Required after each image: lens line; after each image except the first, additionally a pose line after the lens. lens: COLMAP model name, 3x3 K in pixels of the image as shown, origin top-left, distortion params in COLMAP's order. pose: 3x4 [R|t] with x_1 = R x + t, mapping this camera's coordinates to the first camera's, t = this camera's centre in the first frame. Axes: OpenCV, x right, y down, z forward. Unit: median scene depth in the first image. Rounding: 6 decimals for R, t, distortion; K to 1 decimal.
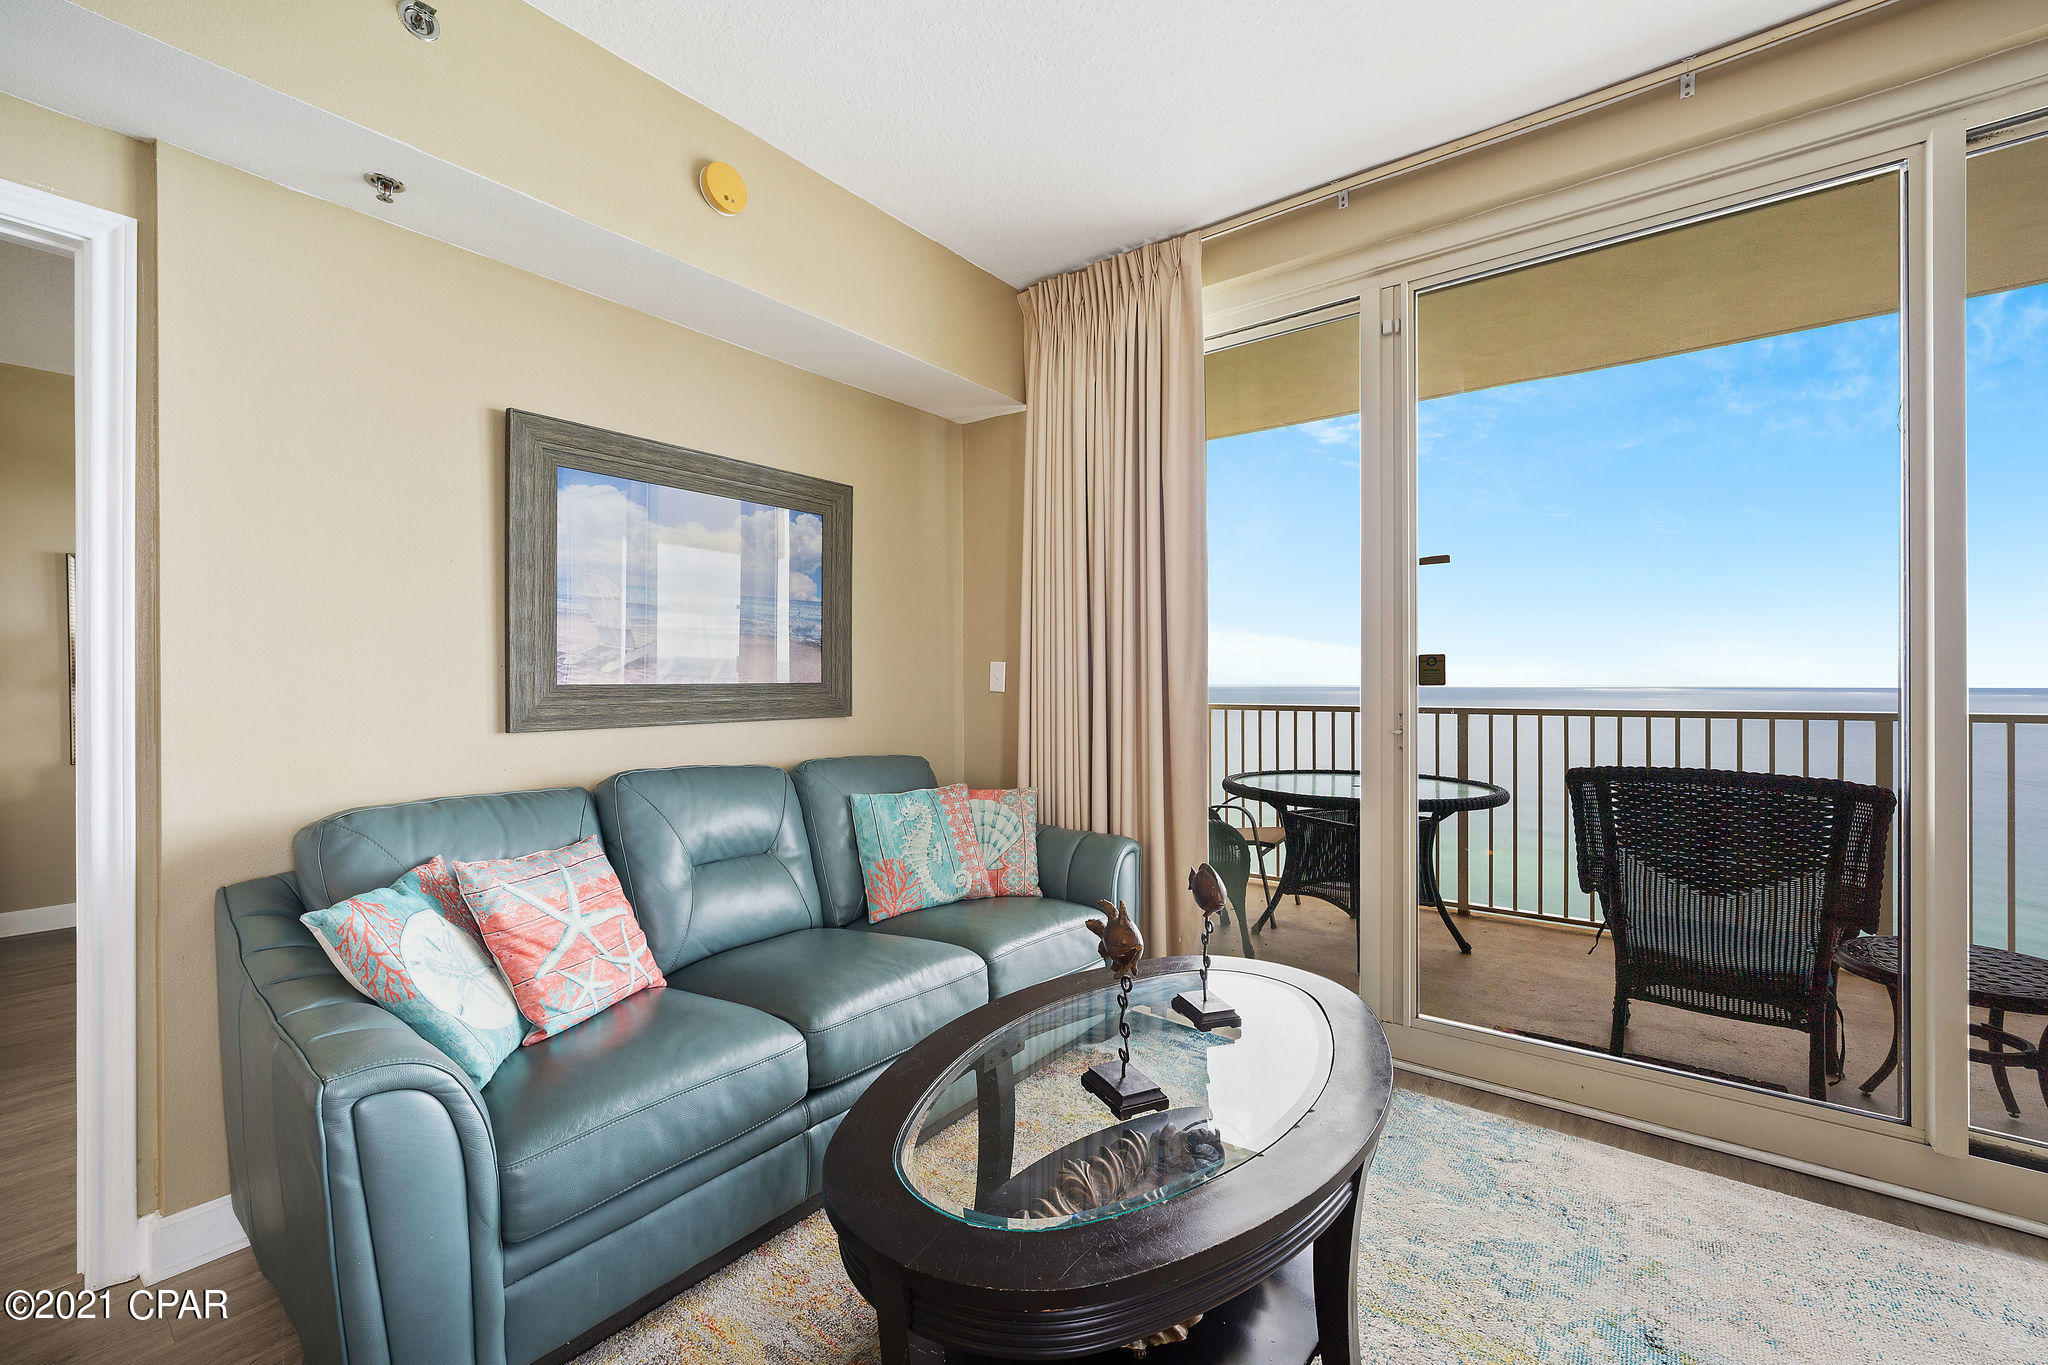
lens RADIAL K [[844.2, 0, 1034.4], [0, 844.2, 676.7], [0, 0, 1]] dist [-0.002611, -0.000064]
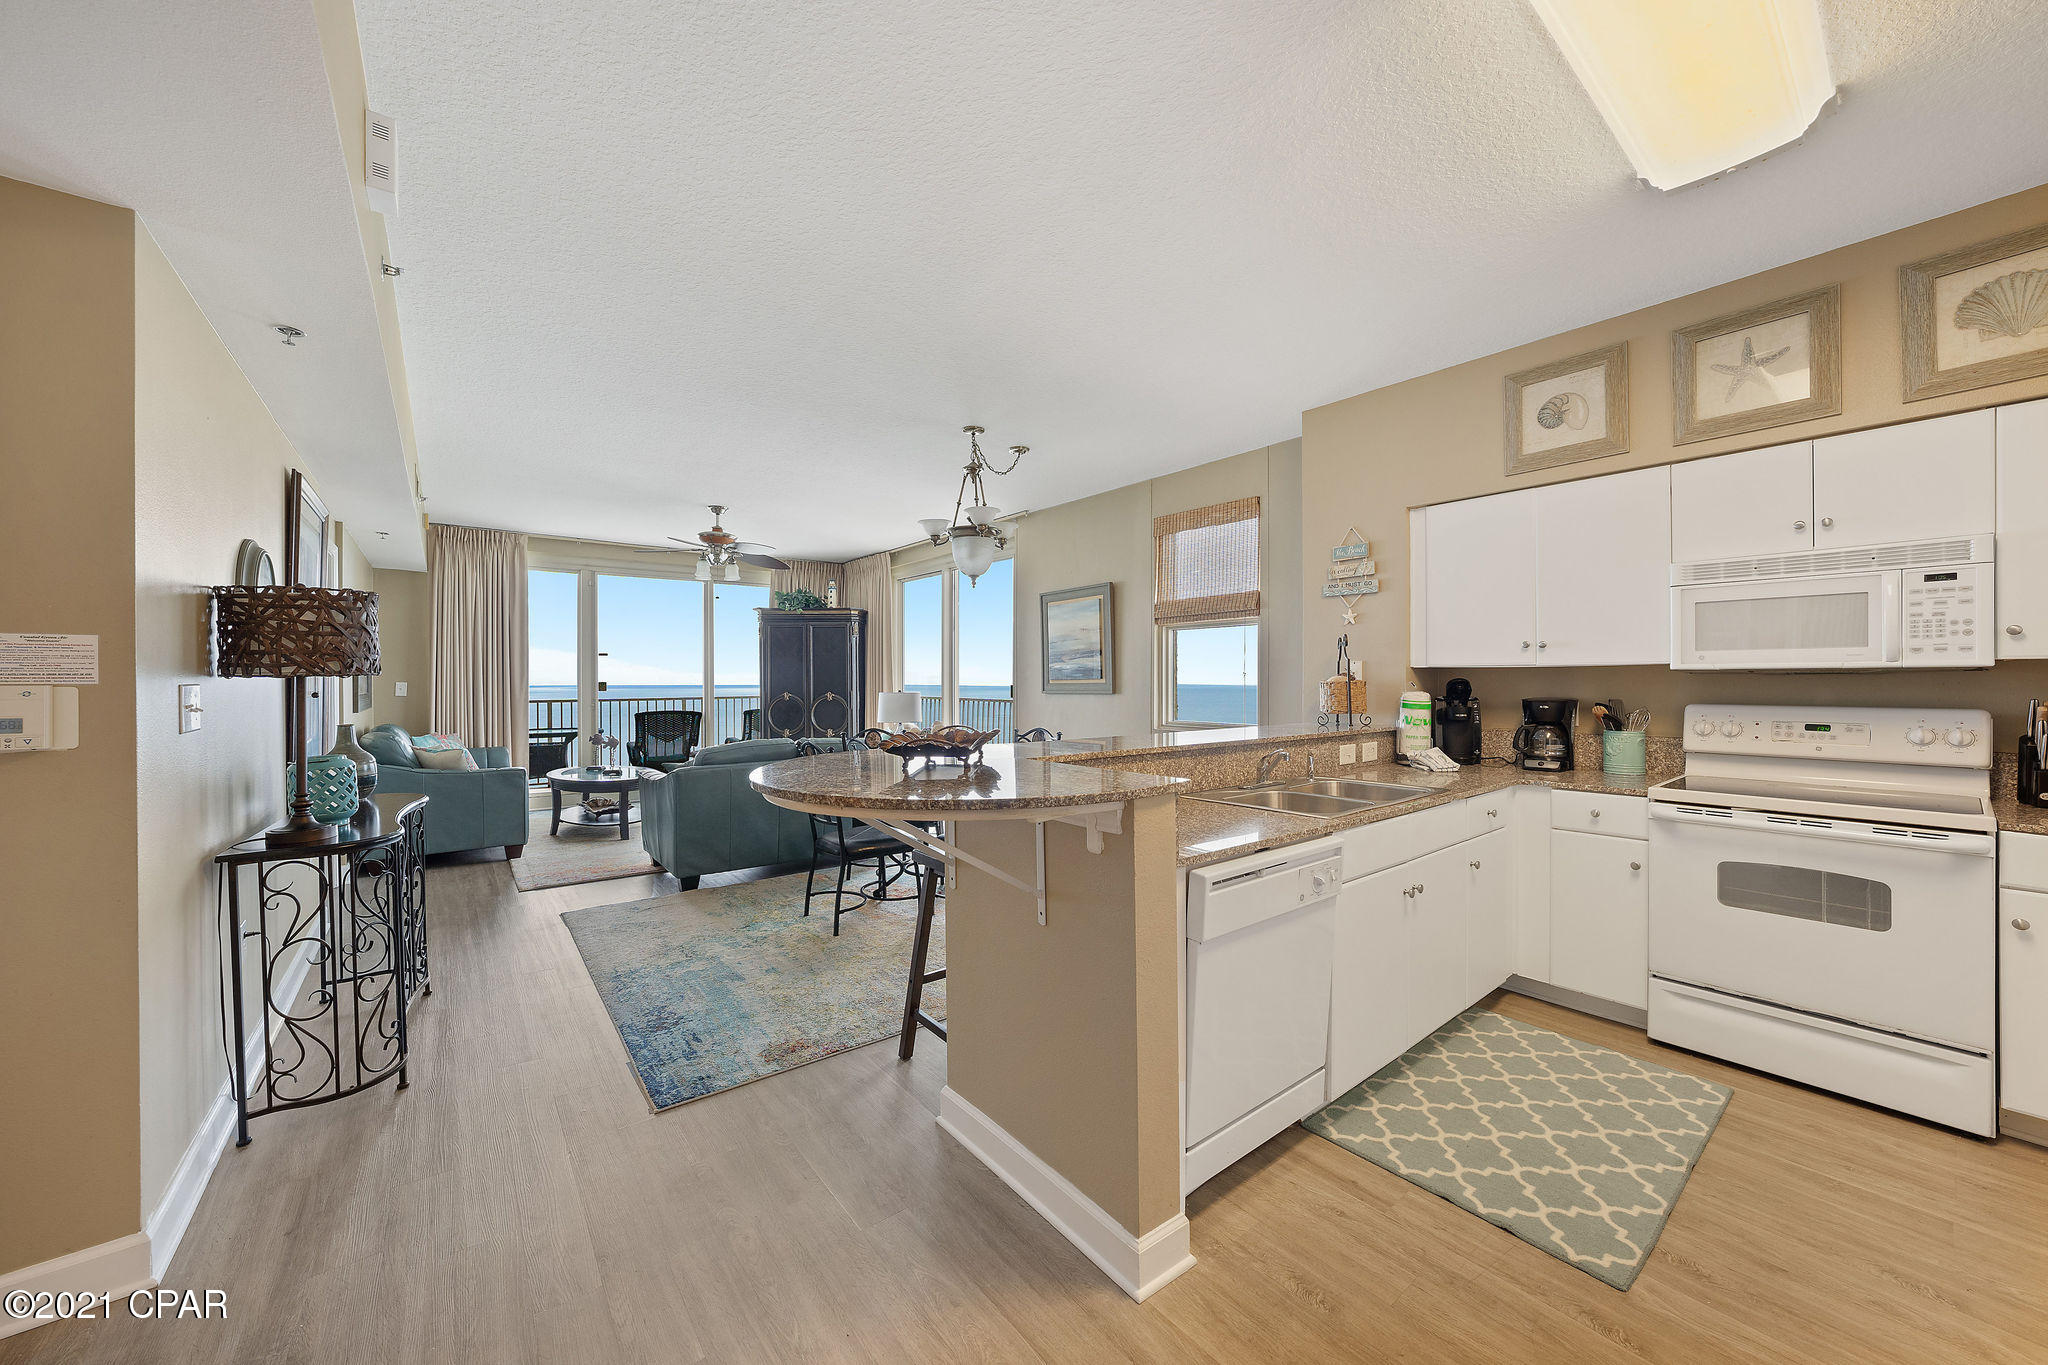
lens RADIAL K [[748.0, 0, 1029.9], [0, 748.0, 681.7], [0, 0, 1]] dist [-0.026040, 0.006831]
pose [[0.250088, -0.000210, 0.968223, -1.956090], [-0.004212, 0.999990, 0.001305, -0.038528], [-0.968214, -0.004405, 0.250084, -1.390484]]
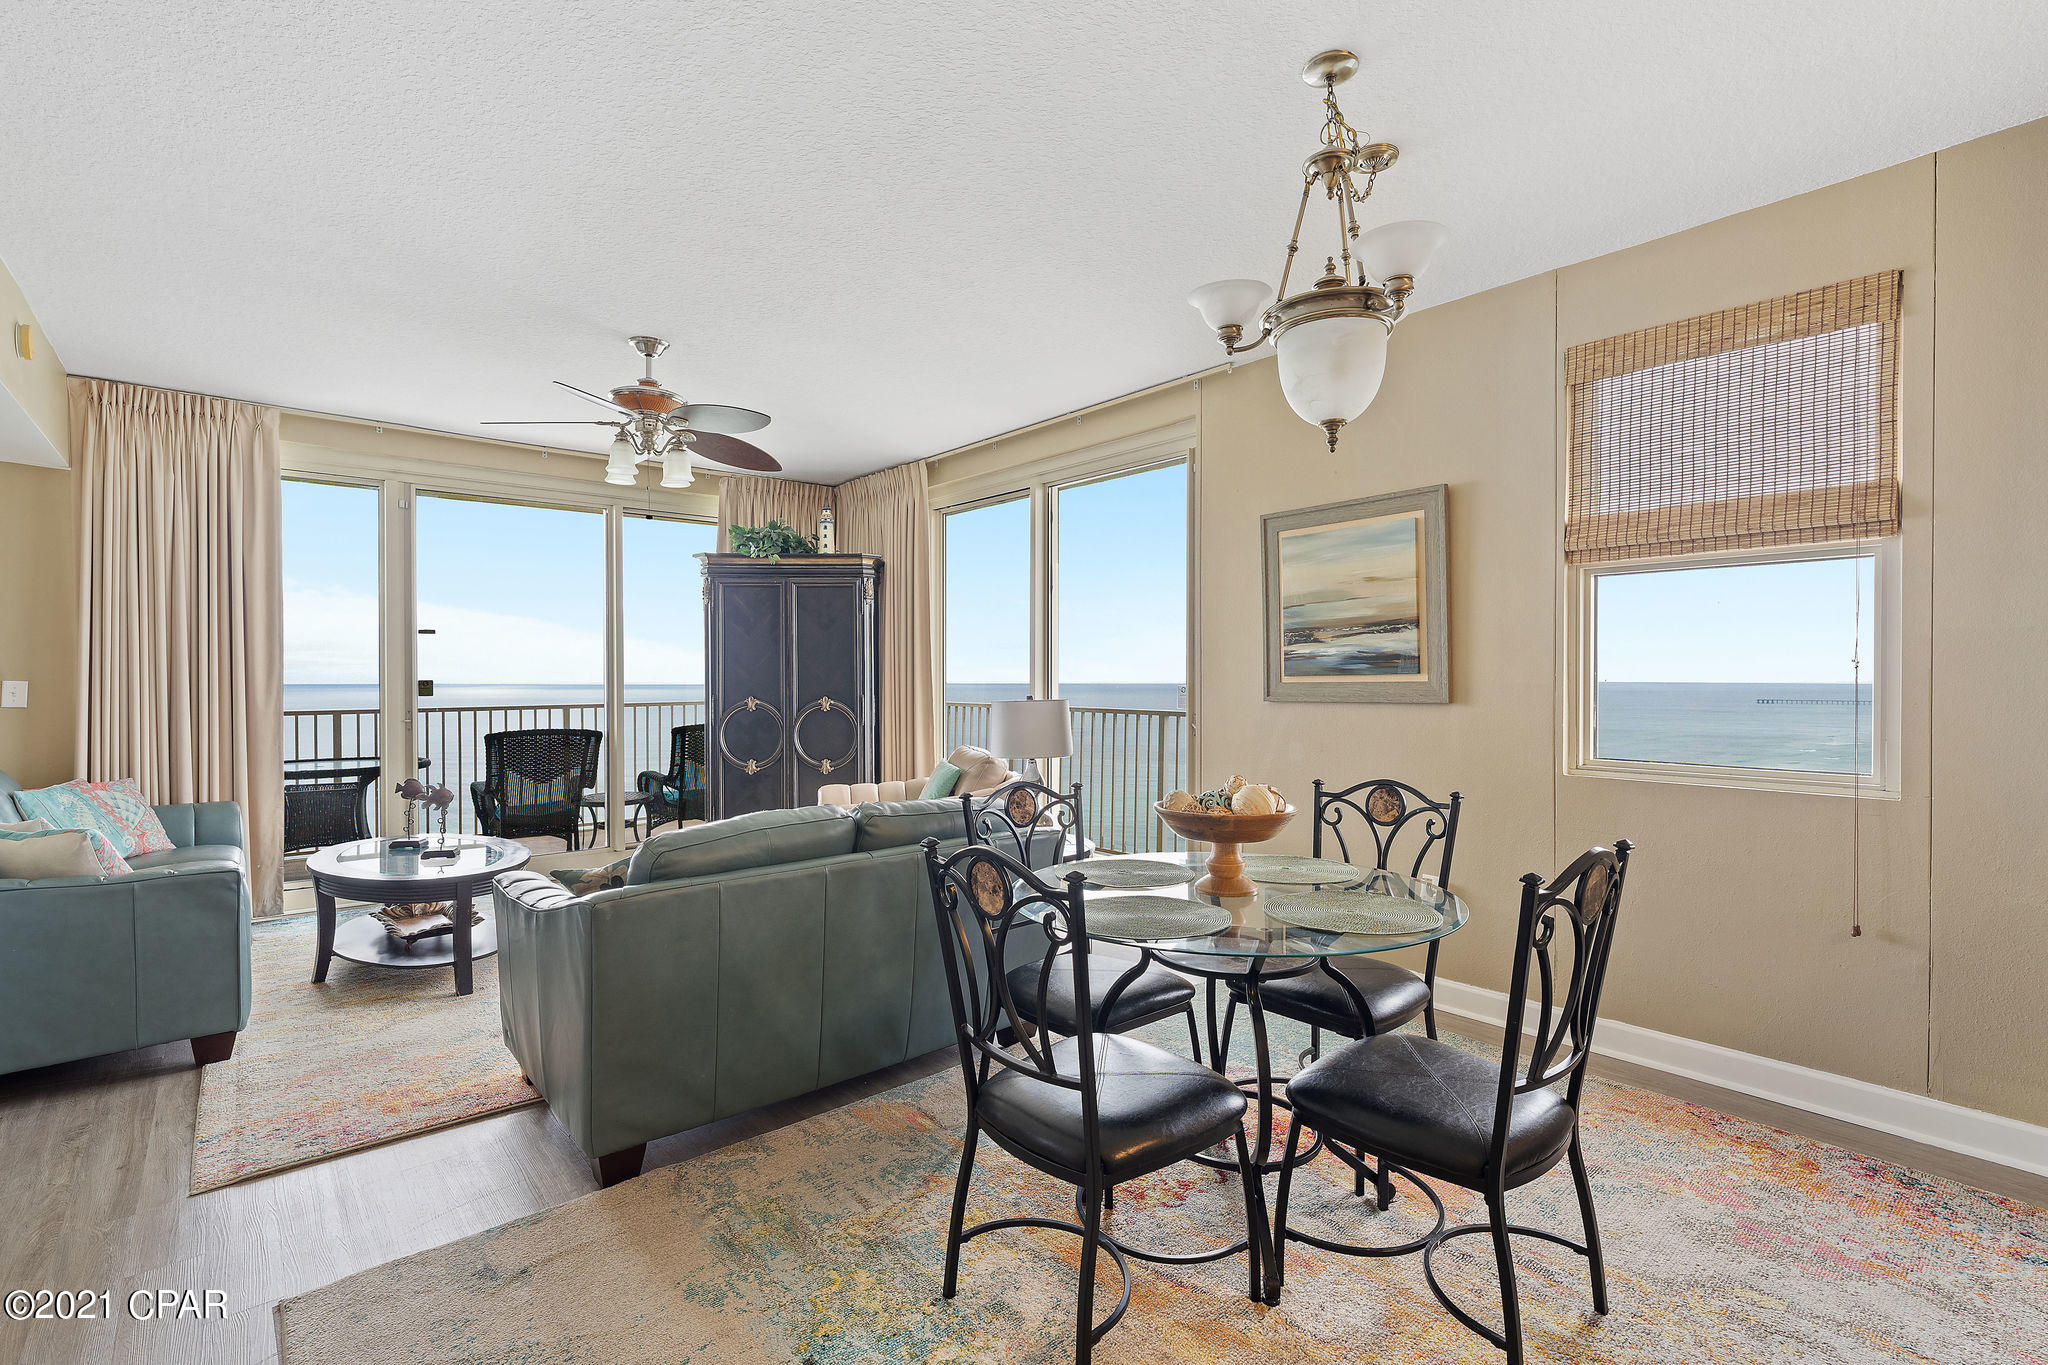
lens RADIAL K [[927.3, 0, 1026.9], [0, 927.3, 682.3], [0, 0, 1]] dist [-0.002131, 0.001513]
pose [[0.210509, -0.004737, 0.977580, -1.284358], [-0.004477, 0.999973, 0.005810, -0.038359], [-0.977582, -0.005600, 0.210482, -0.774249]]
